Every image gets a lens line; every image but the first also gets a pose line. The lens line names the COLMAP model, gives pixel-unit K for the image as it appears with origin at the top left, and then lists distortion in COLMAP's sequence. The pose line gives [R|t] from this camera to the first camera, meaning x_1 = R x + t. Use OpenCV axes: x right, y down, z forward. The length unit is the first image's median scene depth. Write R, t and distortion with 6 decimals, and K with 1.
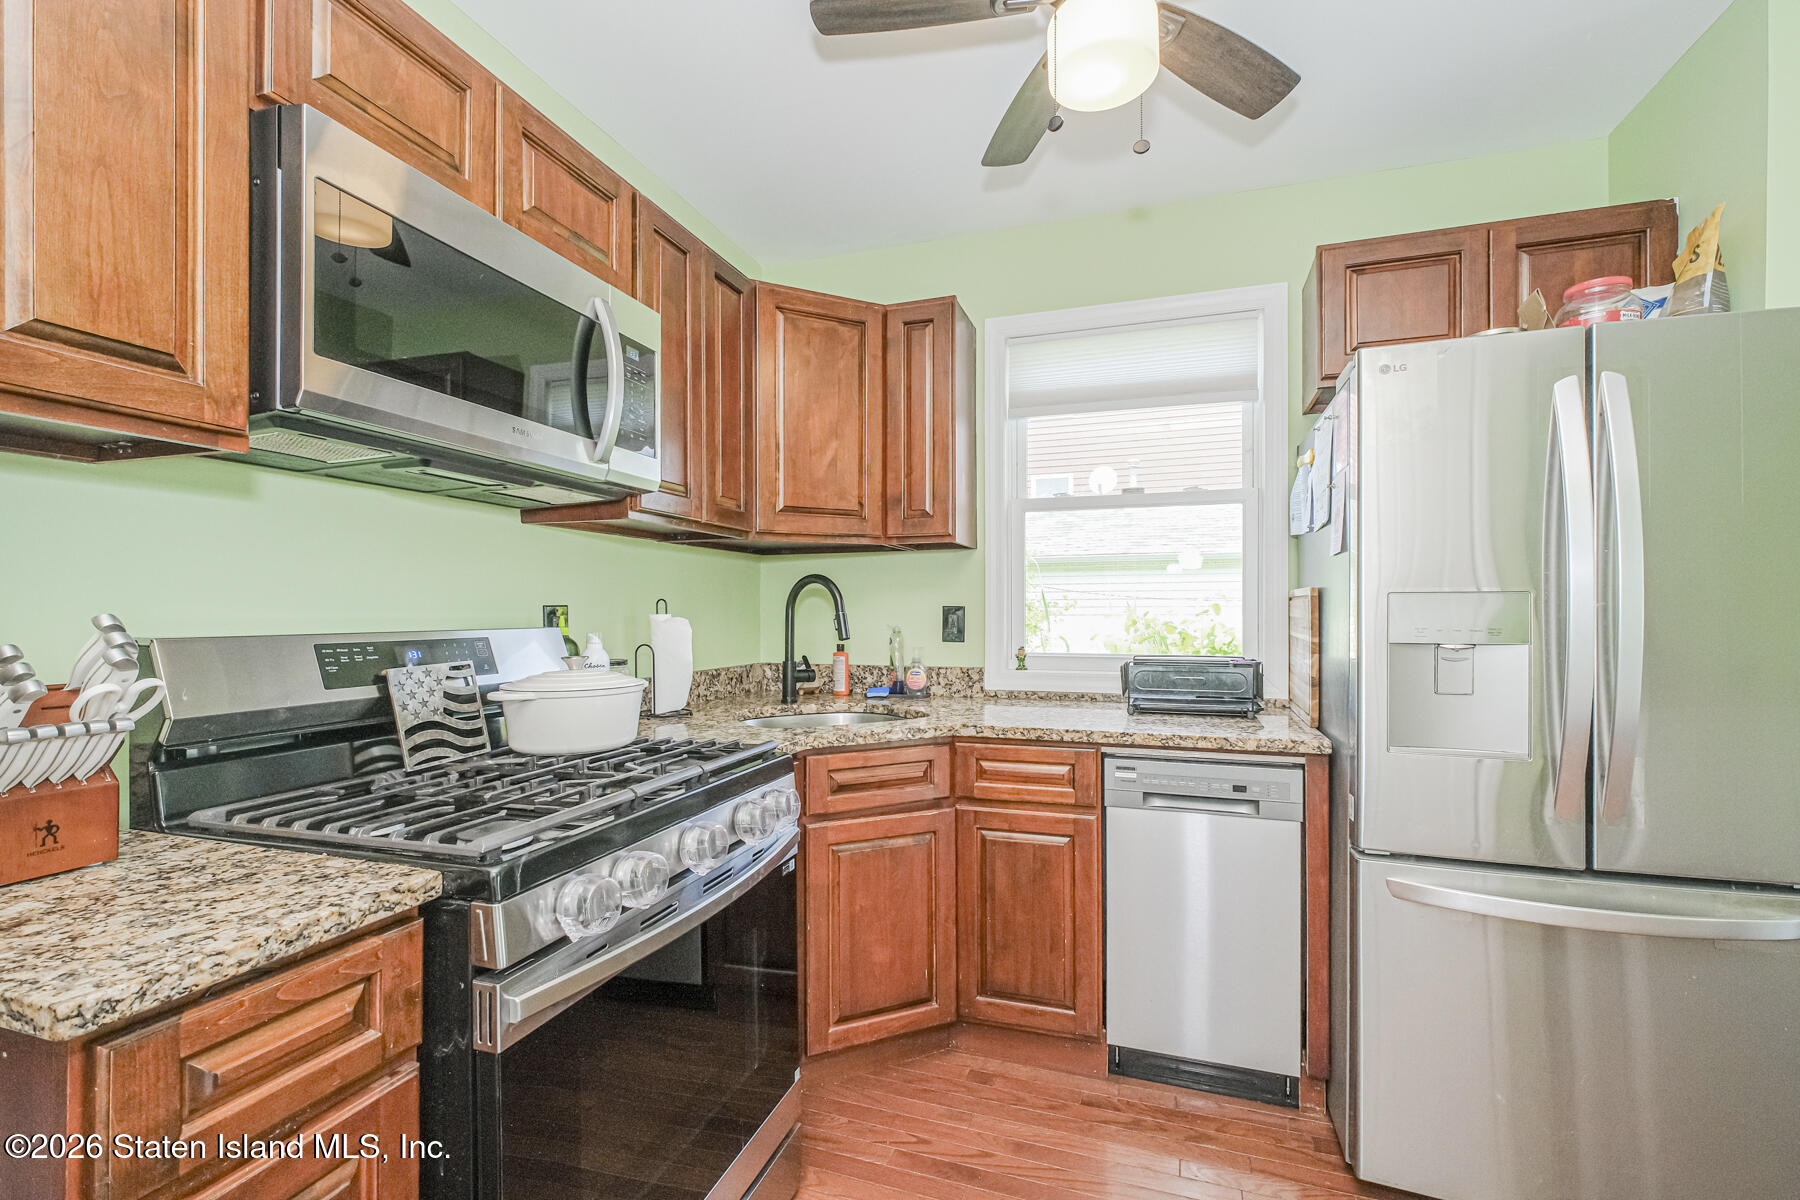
lens RADIAL K [[795.1, 0, 959.9], [0, 795.1, 606.8], [0, 0, 1]] dist [-0.001723, -0.000429]
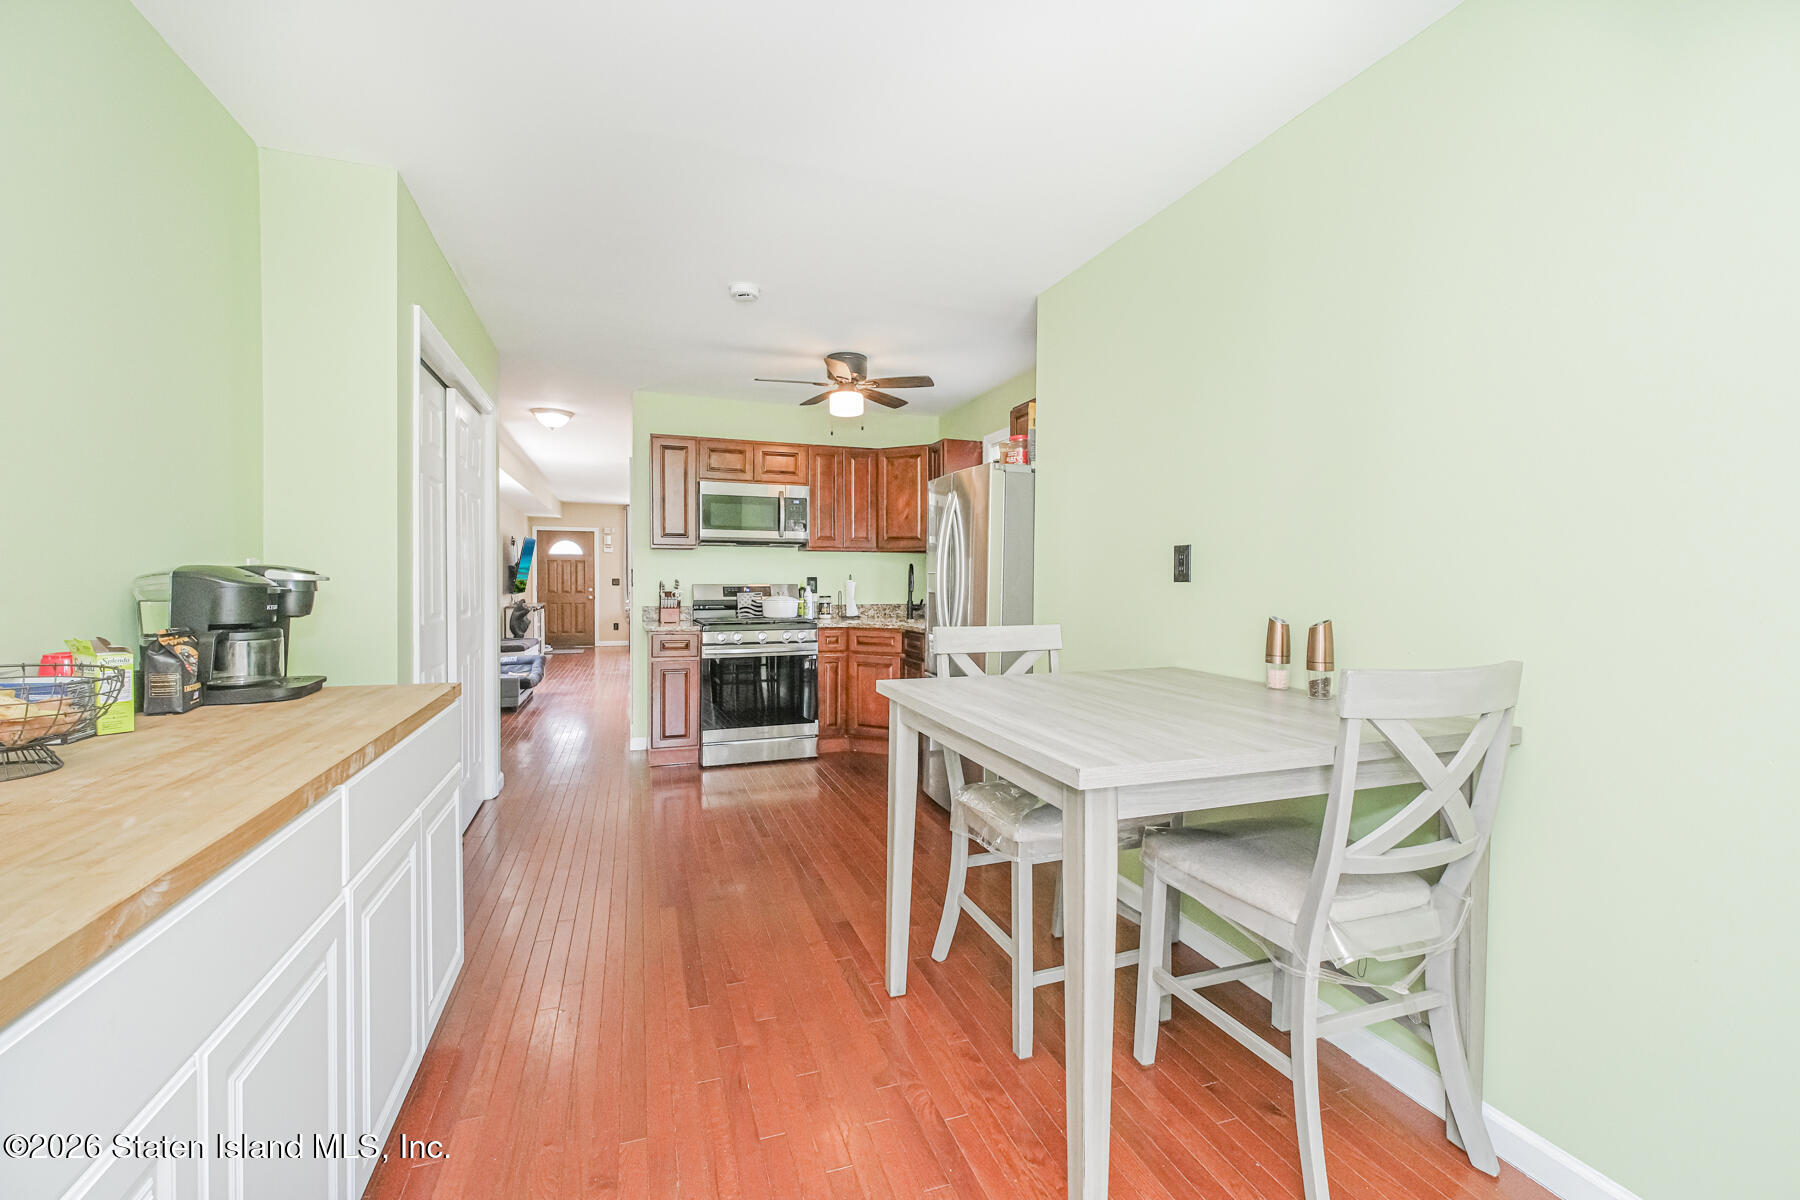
lens RADIAL K [[780.9, 0, 878.3], [0, 780.9, 583.5], [0, 0, 1]] dist [-0.001976, -0.000374]
pose [[0.585172, 0.008531, -0.810864, 2.135343], [0.002166, 0.999925, 0.012083, -0.013634], [0.810906, -0.008827, 0.585109, -0.559600]]
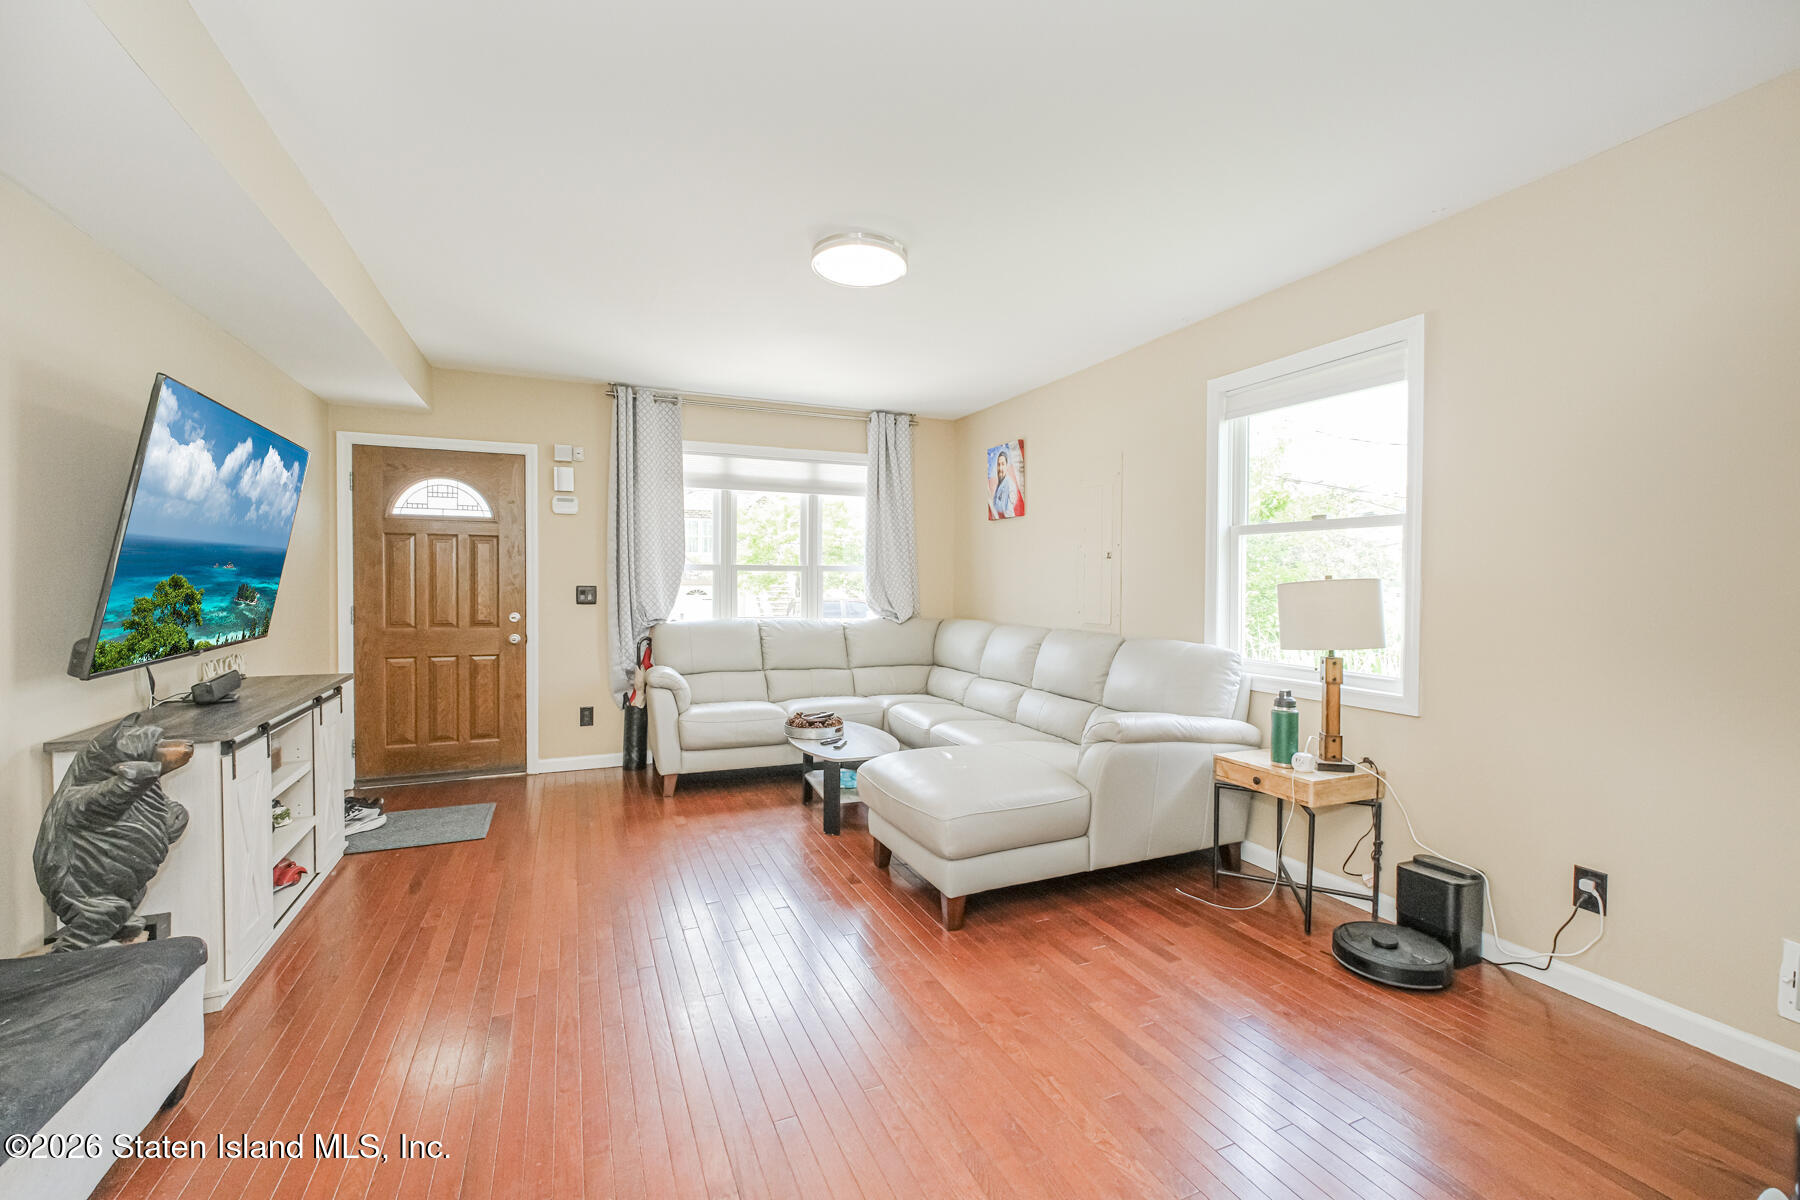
lens RADIAL K [[810.5, 0, 900.0], [0, 810.5, 600.0], [0, 0, 1]] dist [-0.004660, -0.000352]
pose [[0.653498, 0.023471, -0.756564, -2.465810], [-0.003566, 0.999604, 0.027930, -0.009985], [0.756920, -0.015555, 0.653322, 0.735323]]
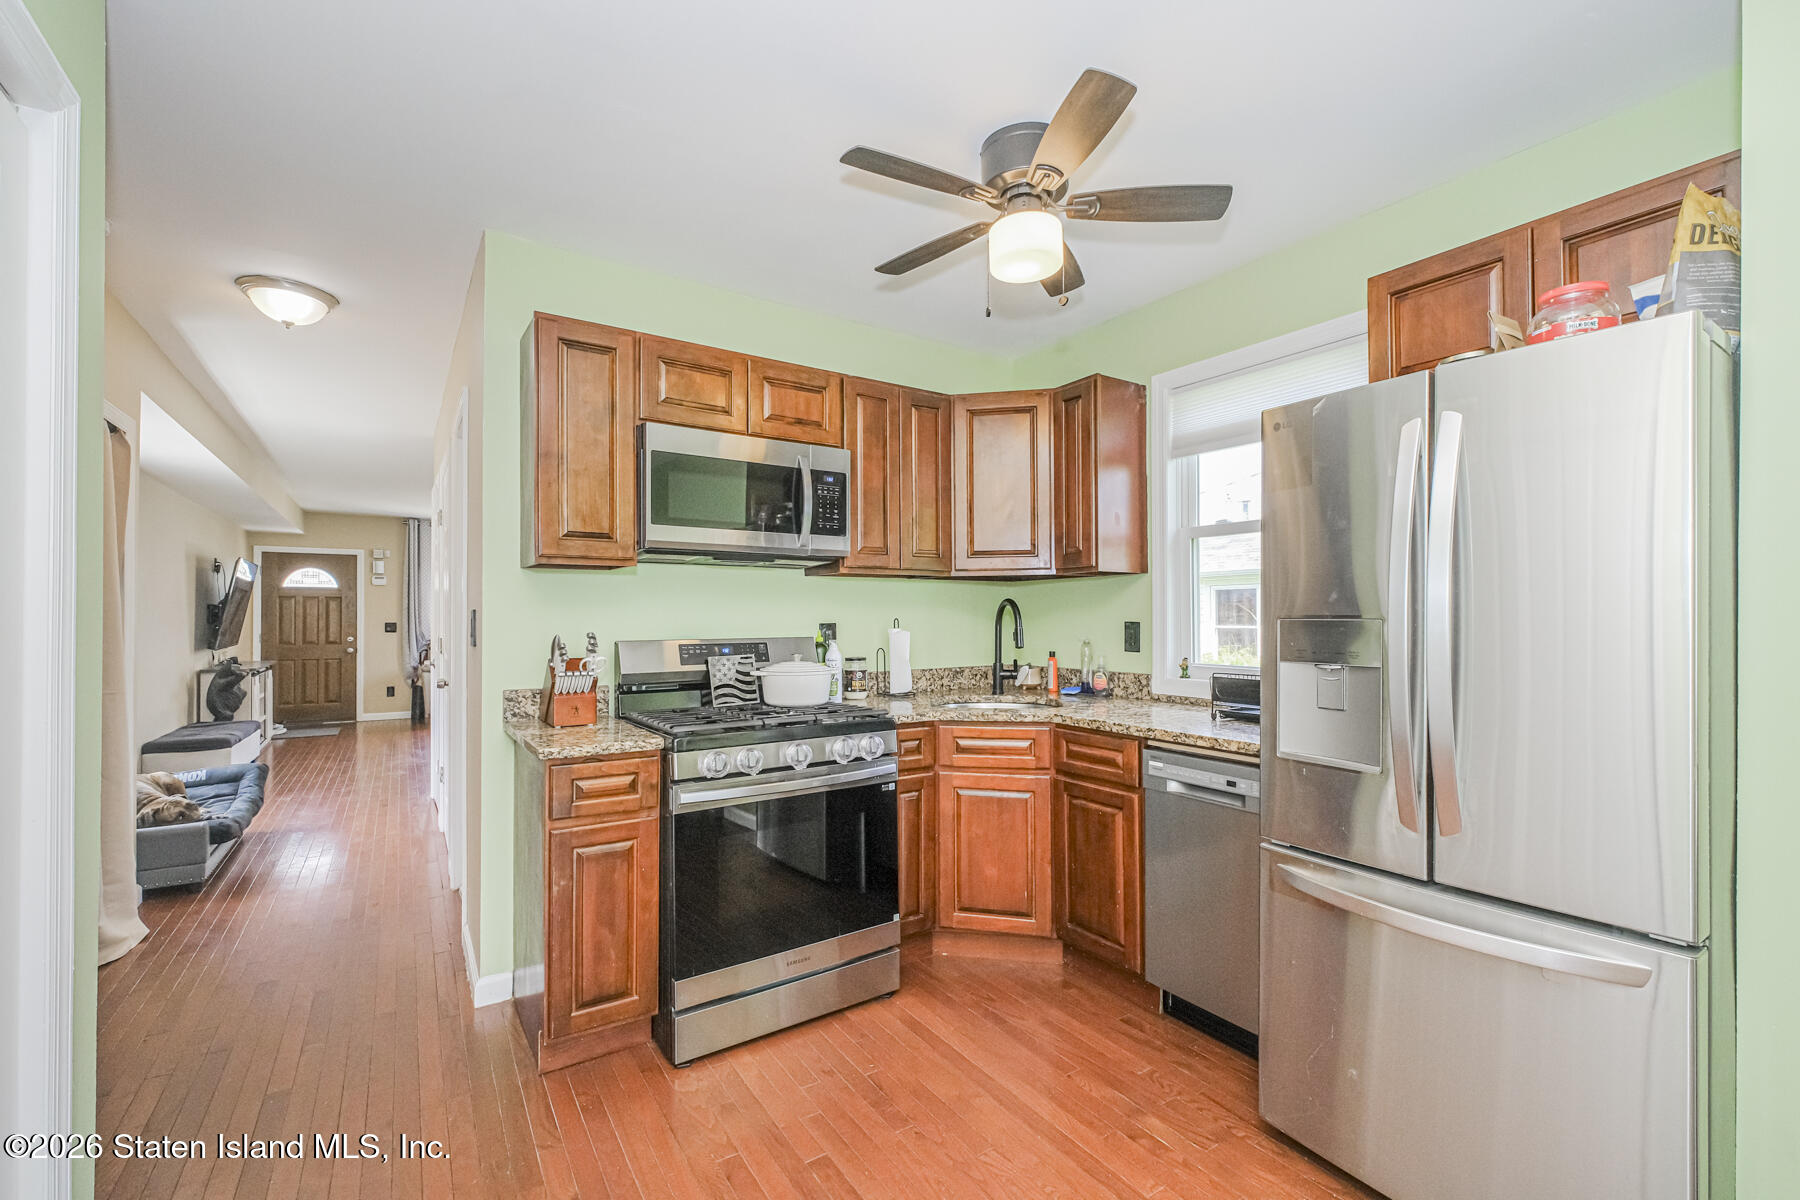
lens RADIAL K [[810.5, 0, 900.0], [0, 810.5, 600.0], [0, 0, 1]] dist [-0.004660, -0.000352]
pose [[0.768753, -0.014520, -0.639381, 0.722380], [0.006508, 0.999868, -0.014880, -0.025384], [0.639513, 0.007278, 0.768746, -0.219387]]
